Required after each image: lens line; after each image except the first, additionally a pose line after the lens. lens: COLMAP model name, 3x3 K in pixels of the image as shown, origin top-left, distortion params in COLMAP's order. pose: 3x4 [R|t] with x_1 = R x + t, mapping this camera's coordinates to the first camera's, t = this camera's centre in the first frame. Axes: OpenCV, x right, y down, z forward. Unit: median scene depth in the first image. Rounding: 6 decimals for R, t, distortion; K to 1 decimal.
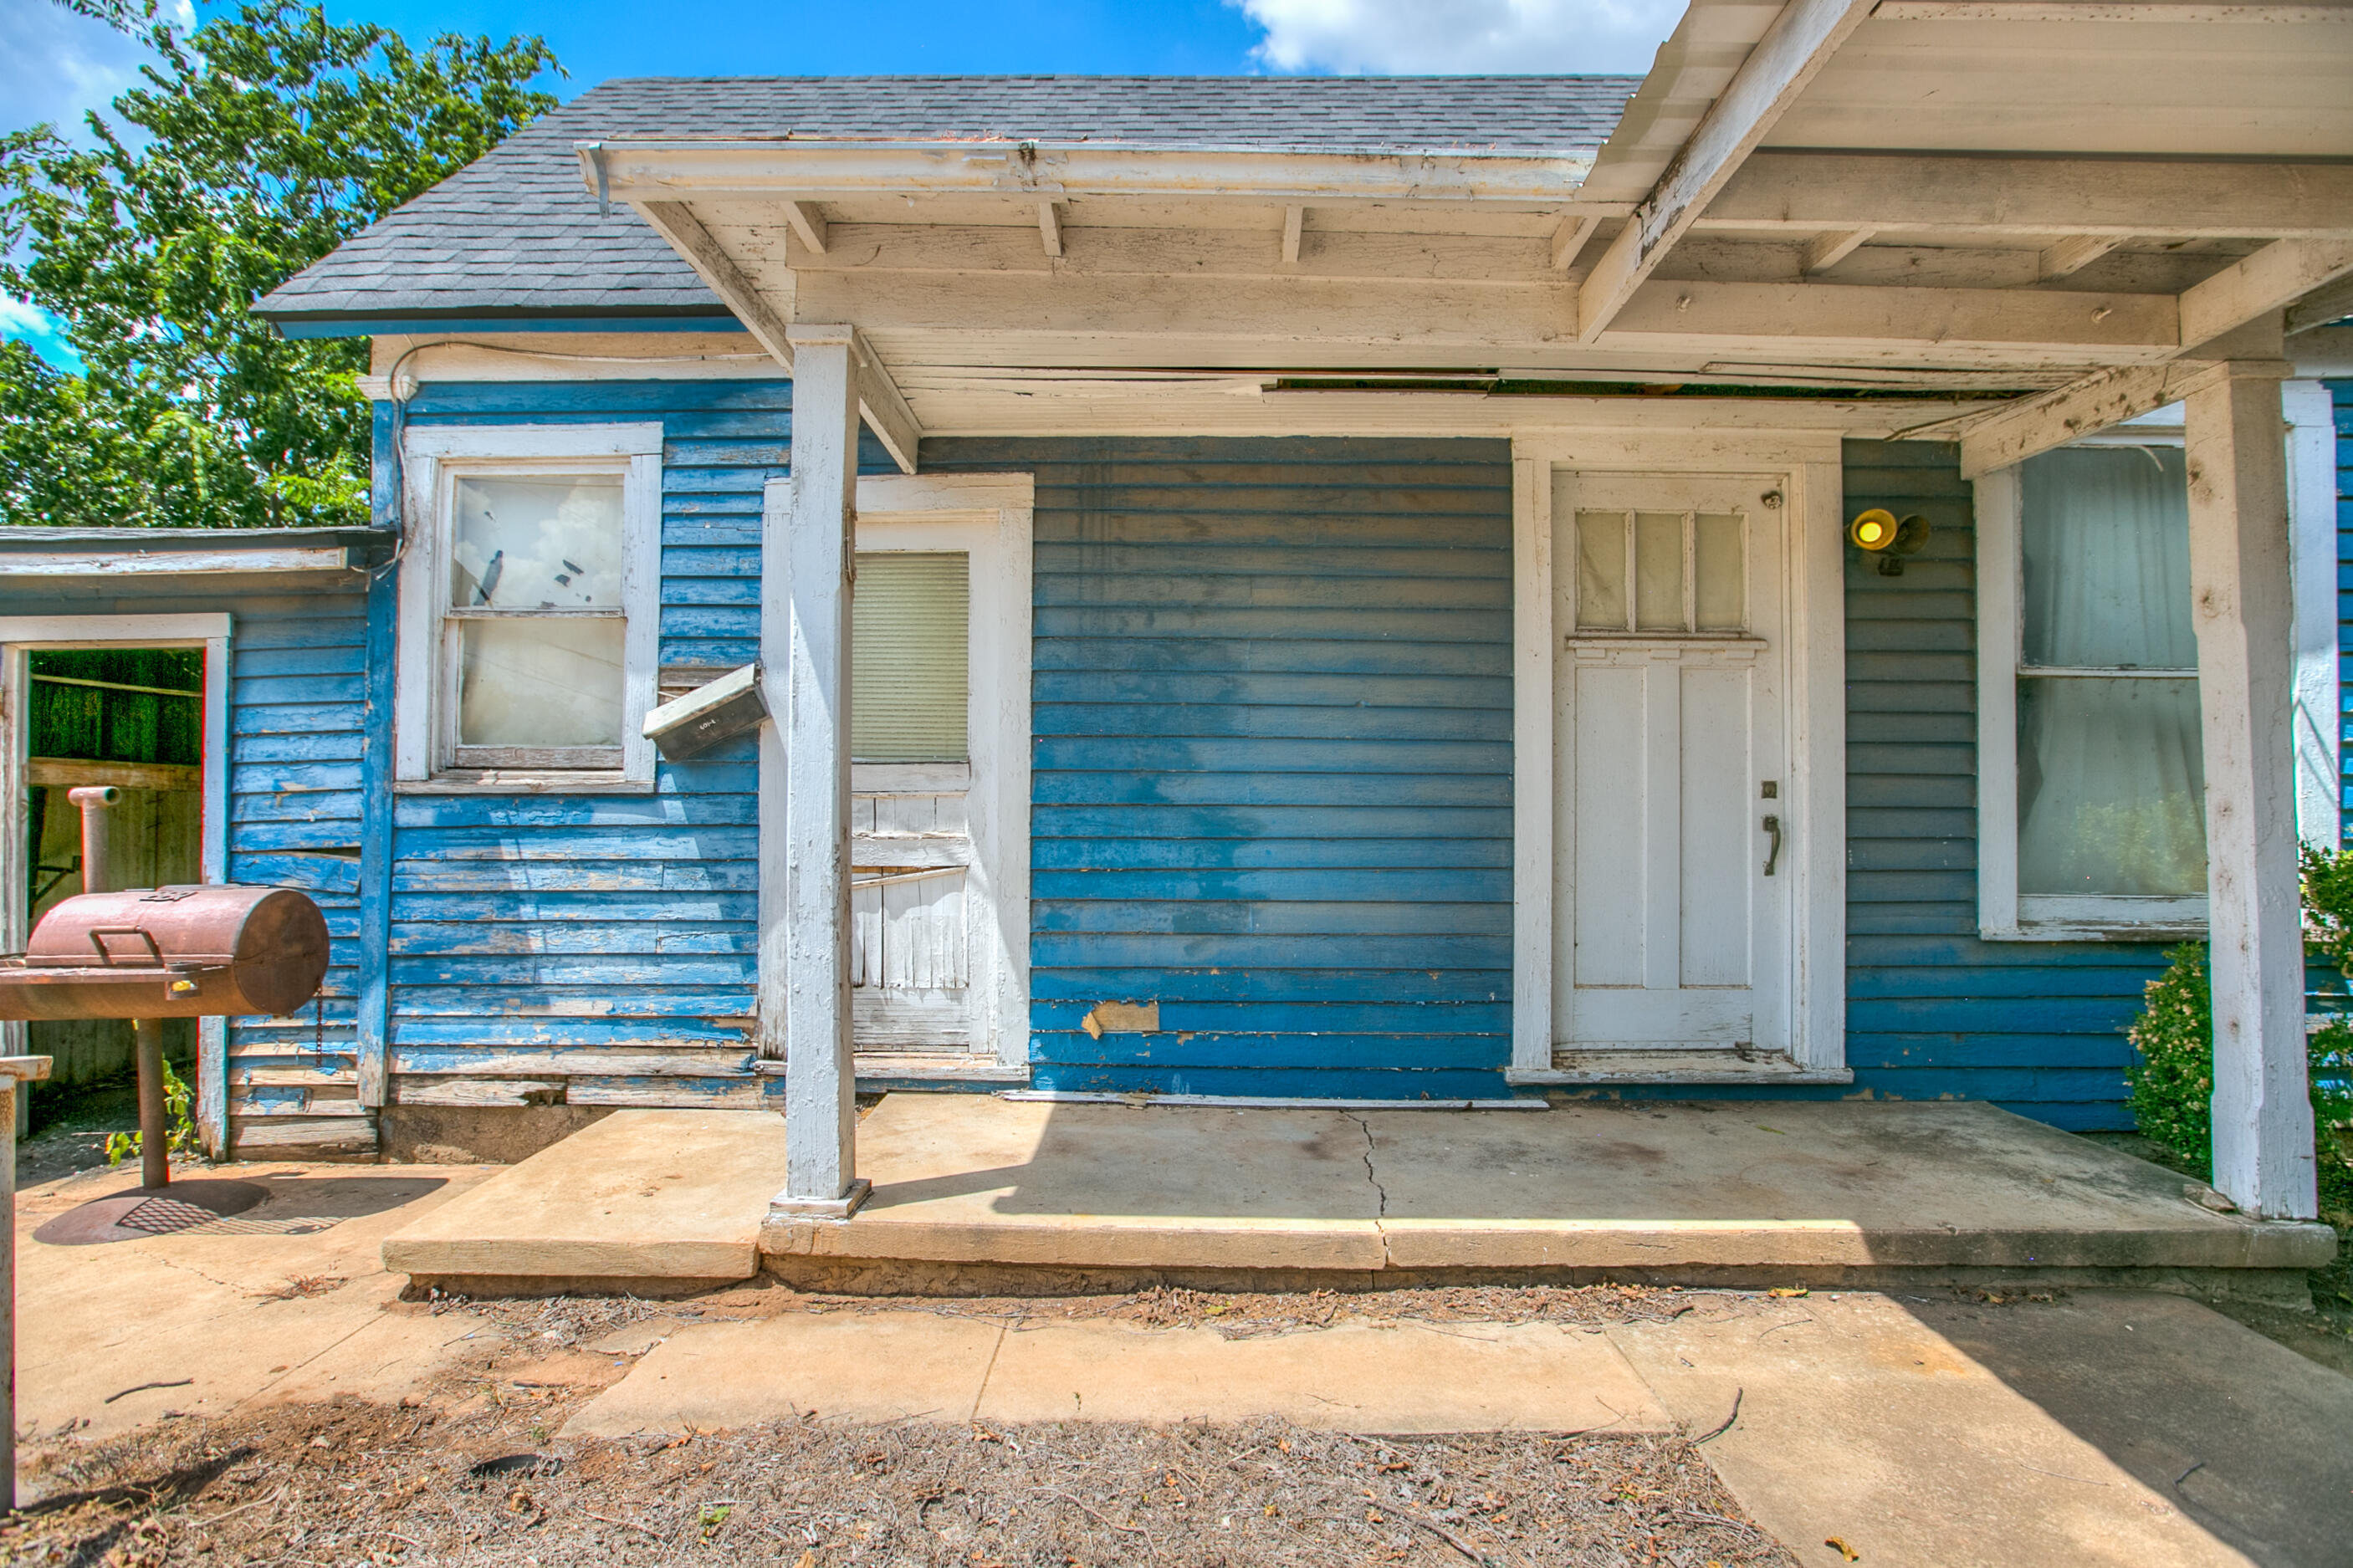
lens RADIAL K [[1114.9, 0, 1179.3], [0, 1114.9, 792.4], [0, 0, 1]] dist [-0.041911, -0.000336]
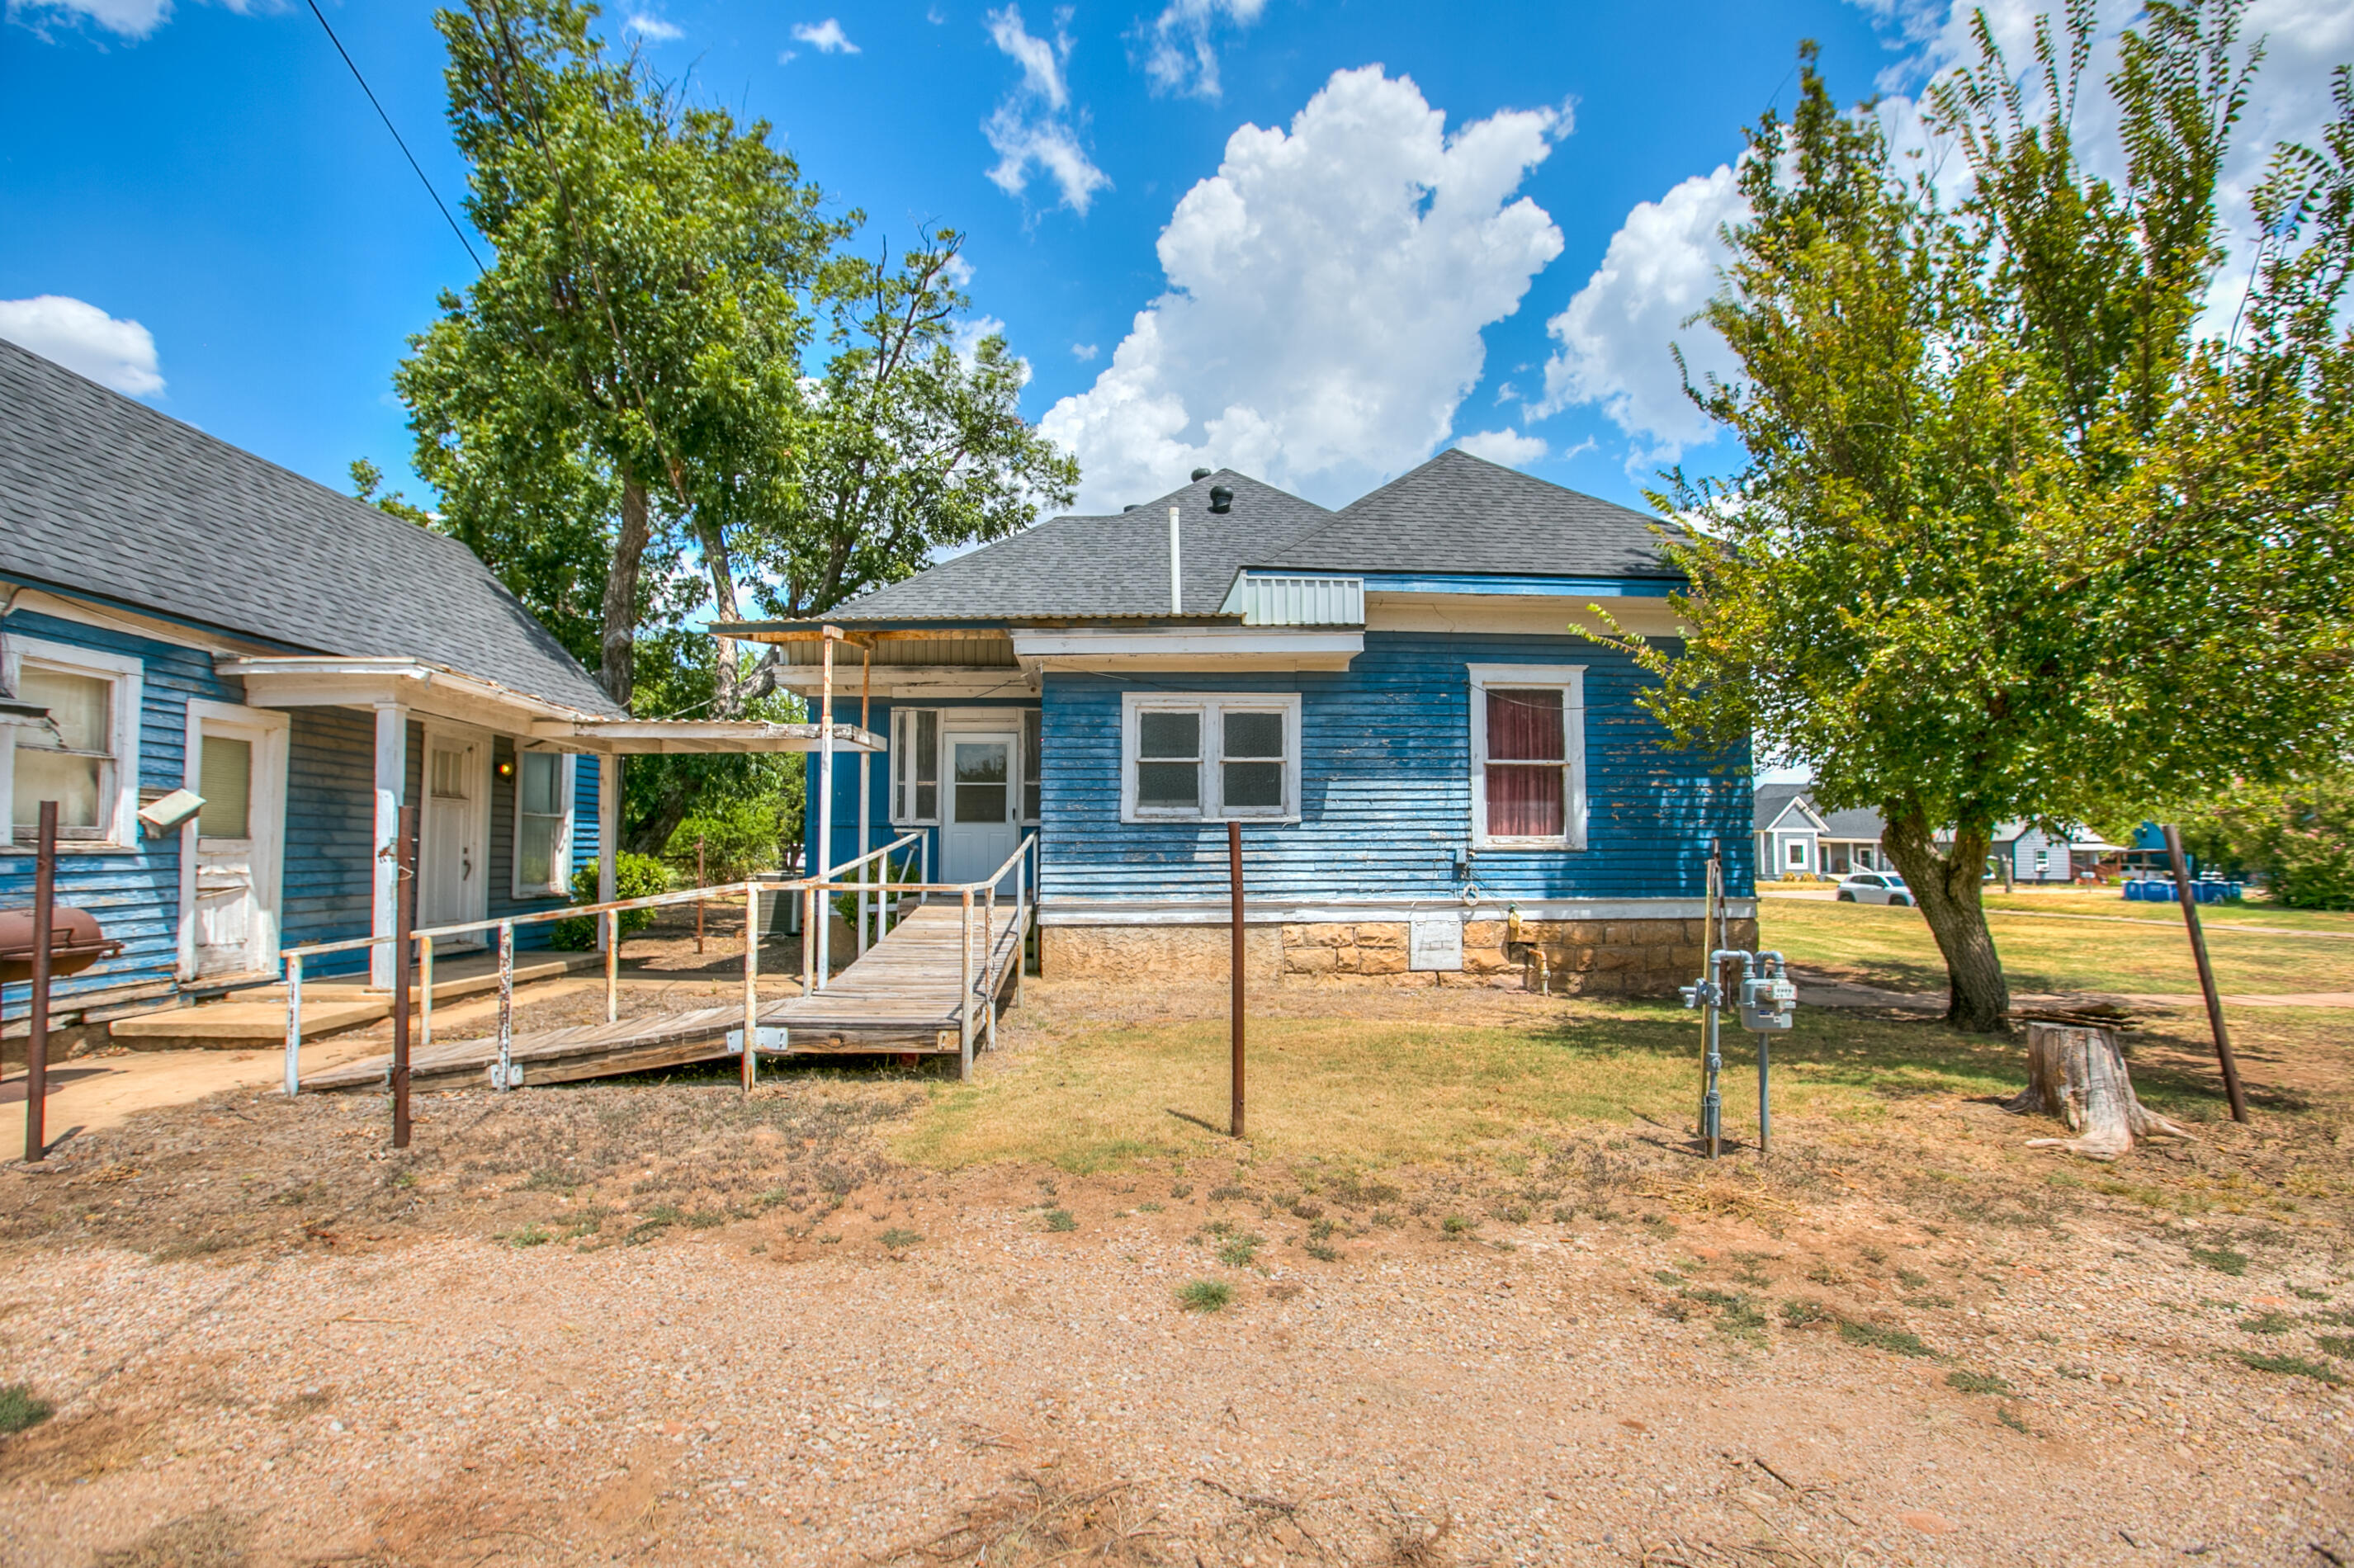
lens RADIAL K [[1115.4, 0, 1170.1], [0, 1115.4, 788.5], [0, 0, 1]] dist [-0.041911, -0.000336]
pose [[-0.043680, 0.052604, 0.997660, -2.422834], [-0.020490, 0.998356, -0.053537, -0.049421], [-0.998835, -0.022781, -0.042531, -0.720049]]
